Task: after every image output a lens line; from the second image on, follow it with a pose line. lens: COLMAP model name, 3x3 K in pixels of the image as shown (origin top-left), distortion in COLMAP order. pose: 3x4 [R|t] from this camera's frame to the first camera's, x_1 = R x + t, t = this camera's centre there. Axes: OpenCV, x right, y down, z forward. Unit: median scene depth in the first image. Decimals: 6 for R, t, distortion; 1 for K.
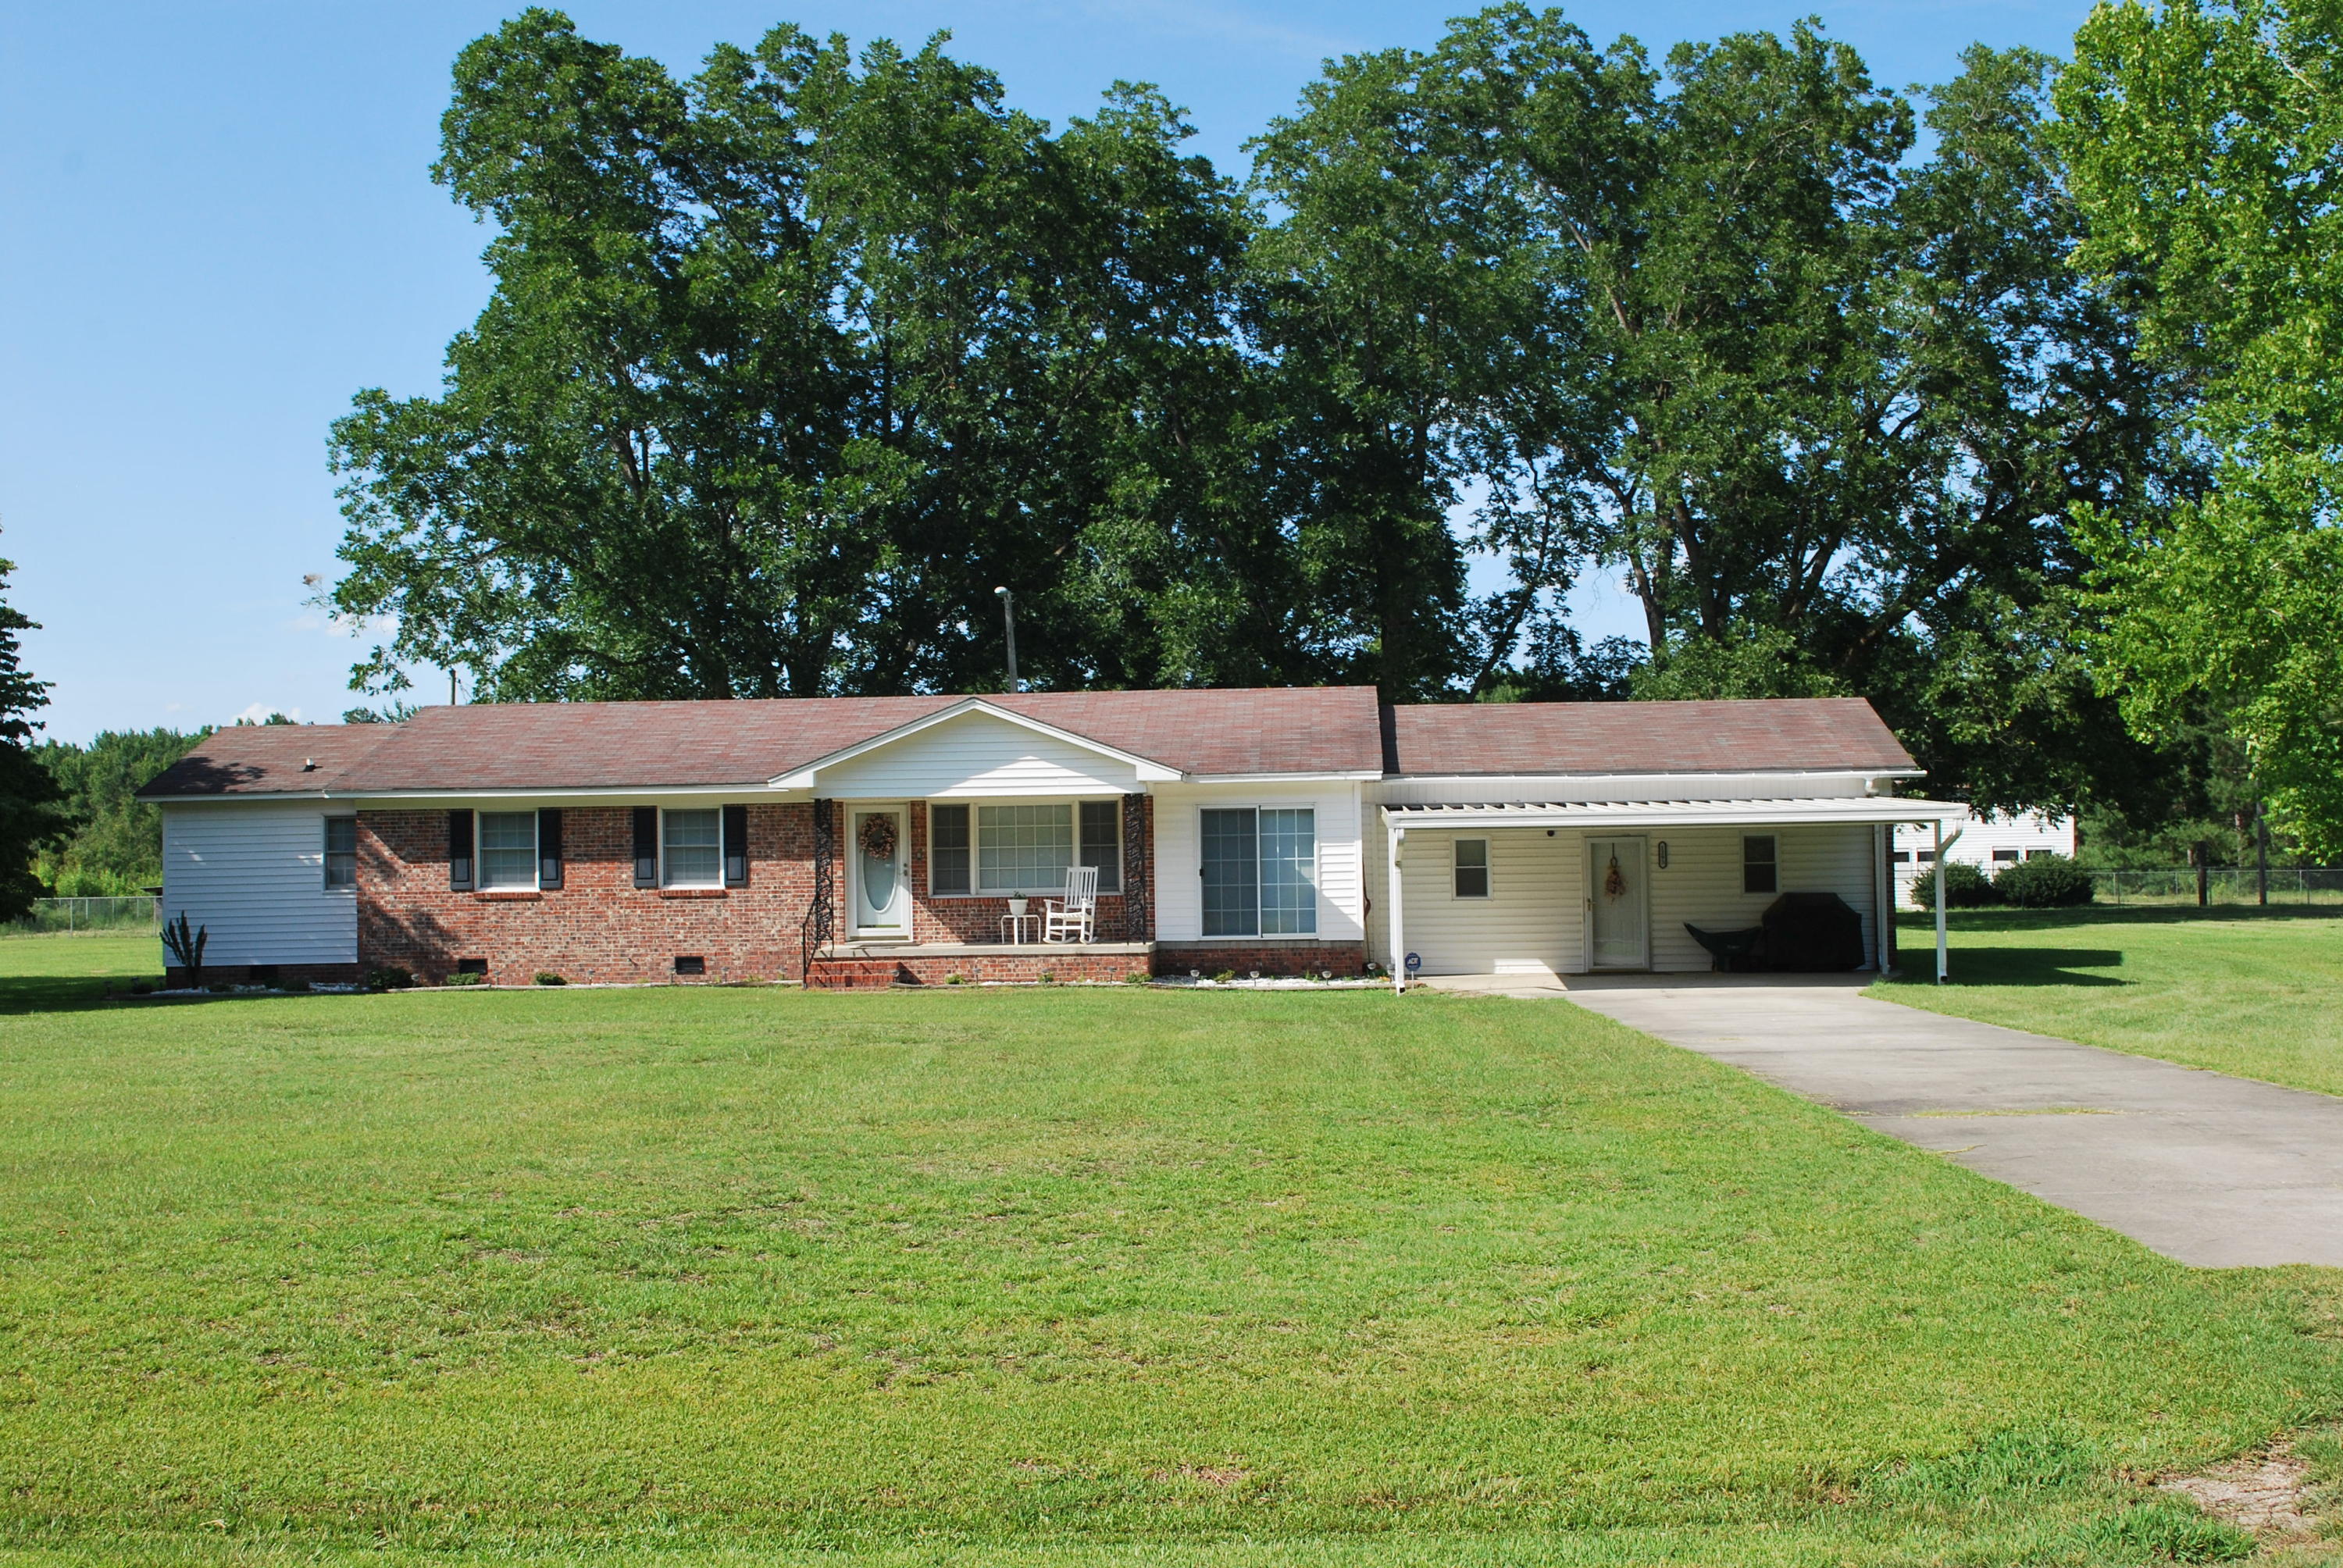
lens RADIAL K [[2712.3, 0, 1171.6], [0, 2712.3, 782.8], [0, 0, 1]] dist [-0.017236, 0.000000]
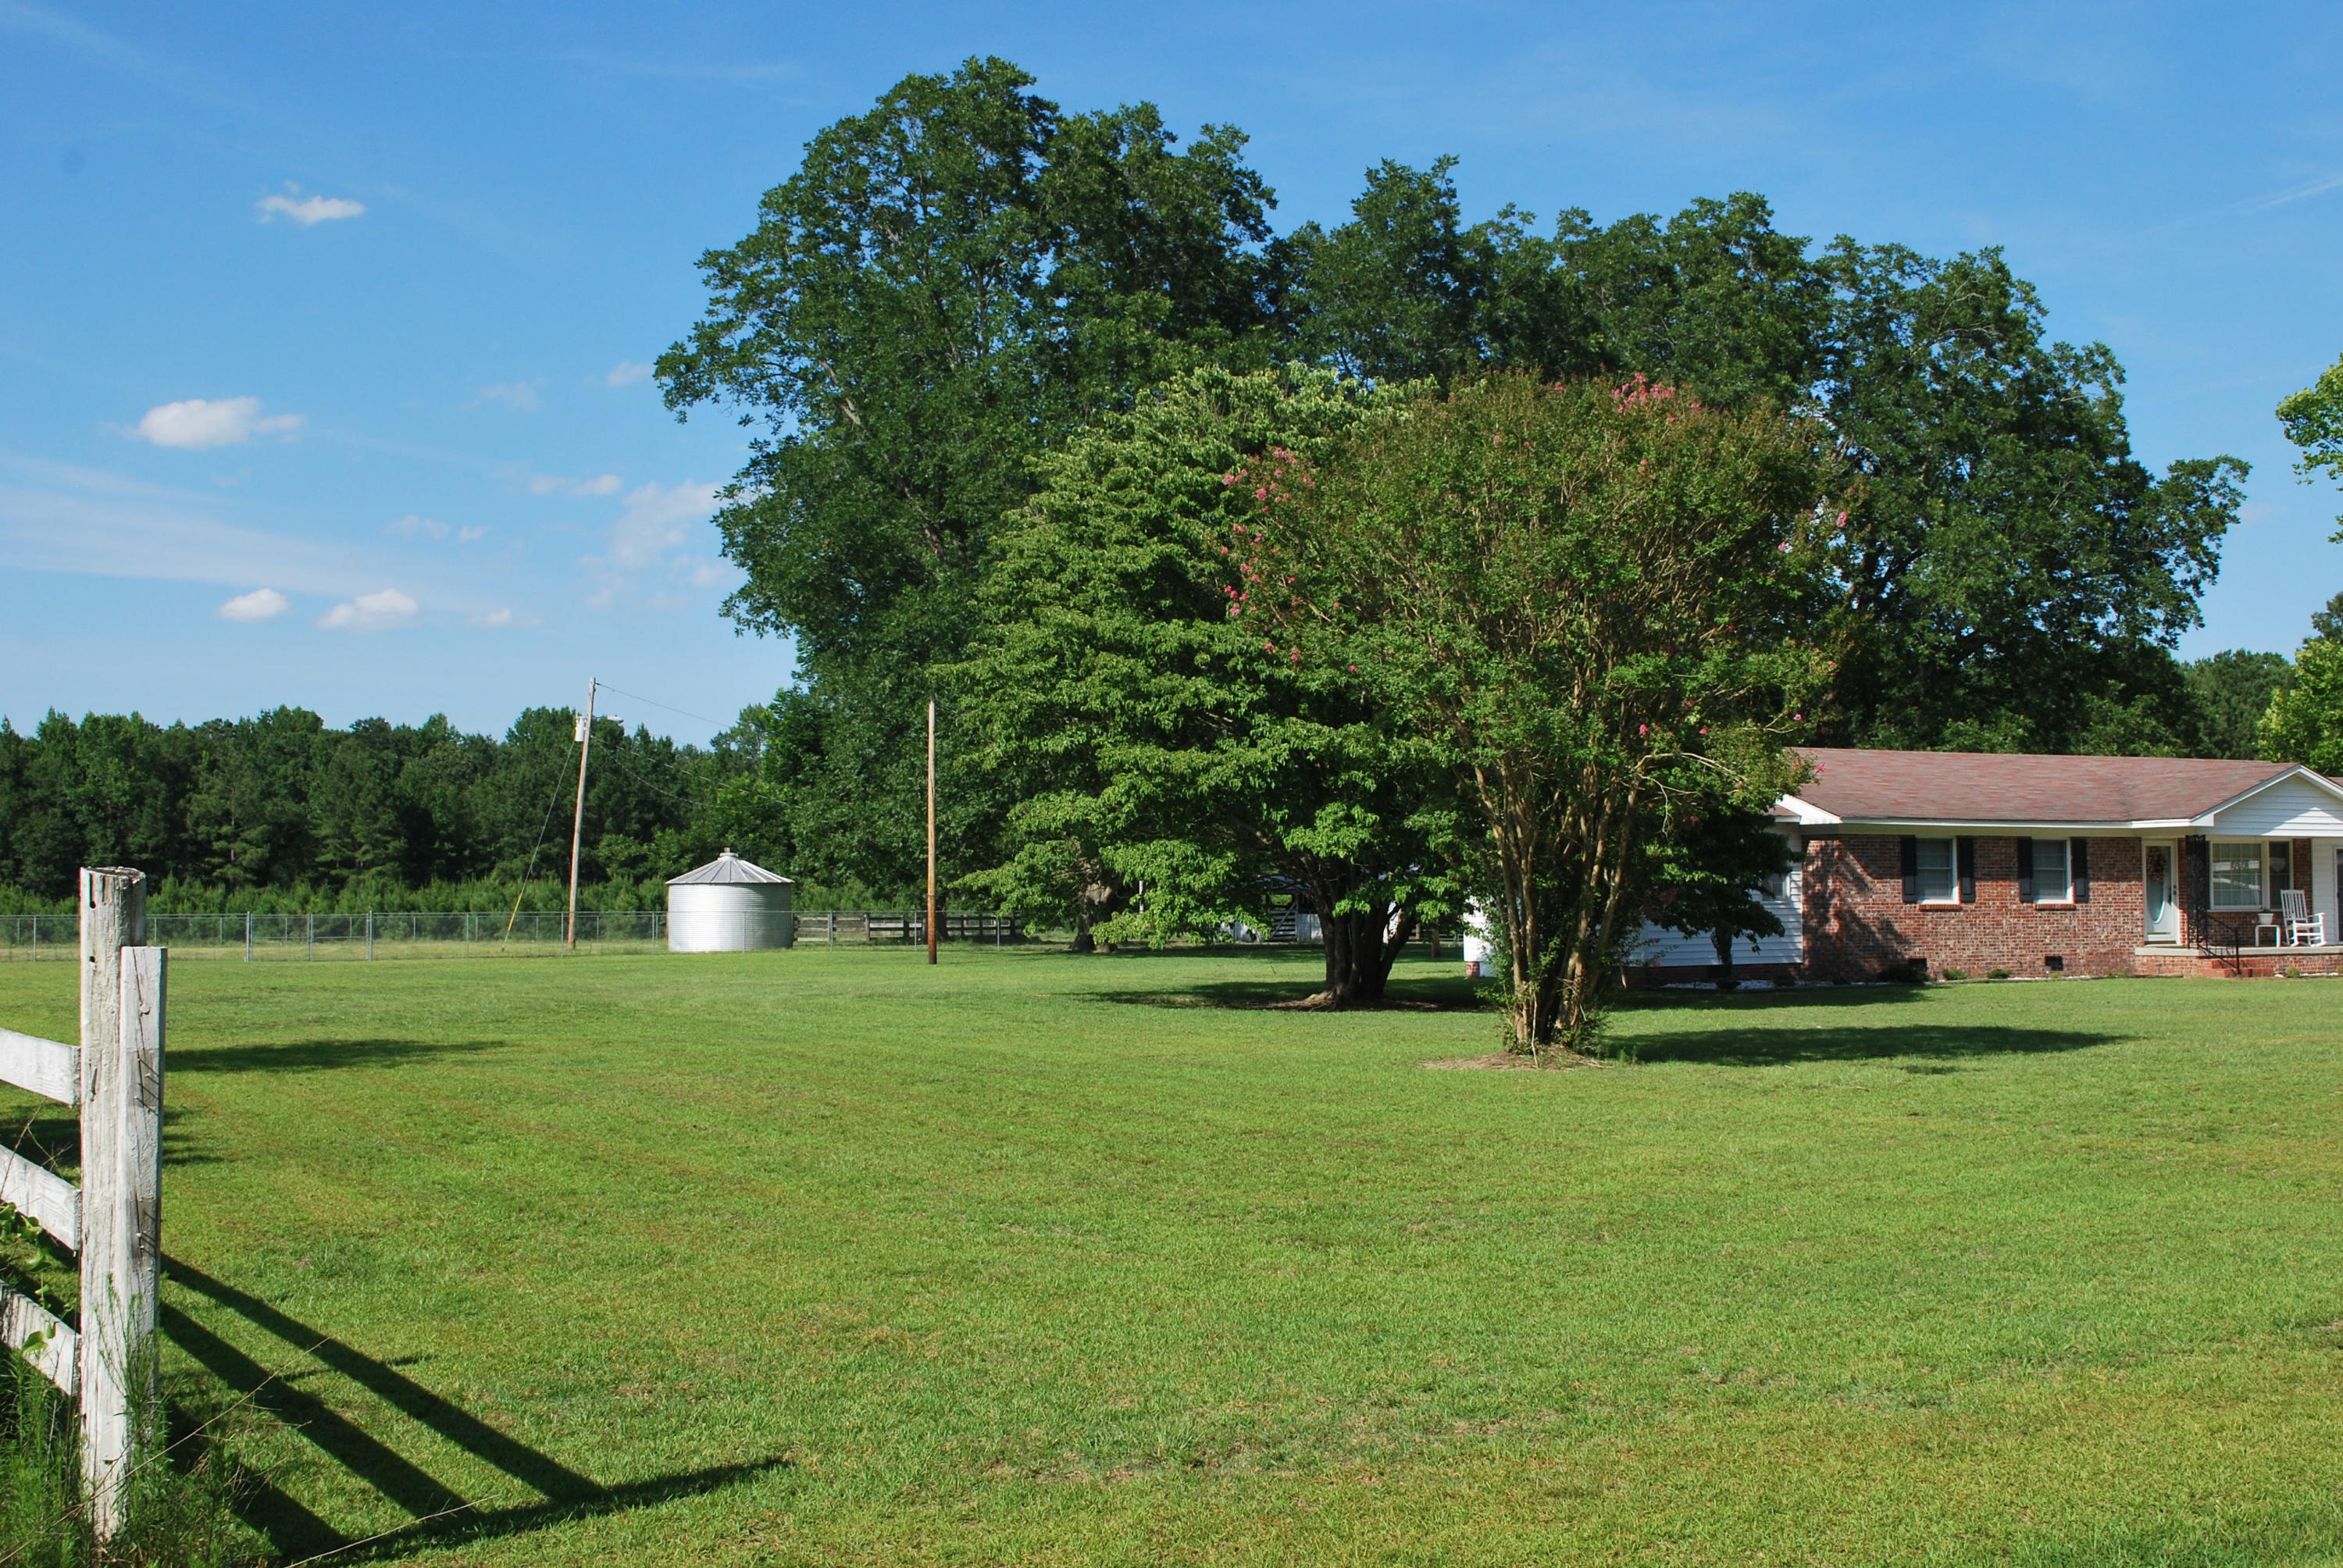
lens RADIAL K [[2712.3, 0, 1172.6], [0, 2712.3, 787.9], [0, 0, 1]] dist [-0.017236, 0.000000]
pose [[0.905268, 0.029395, 0.423823, -1.079563], [-0.023250, 0.999536, -0.019664, 0.020113], [-0.424205, 0.007947, 0.905532, 0.037441]]
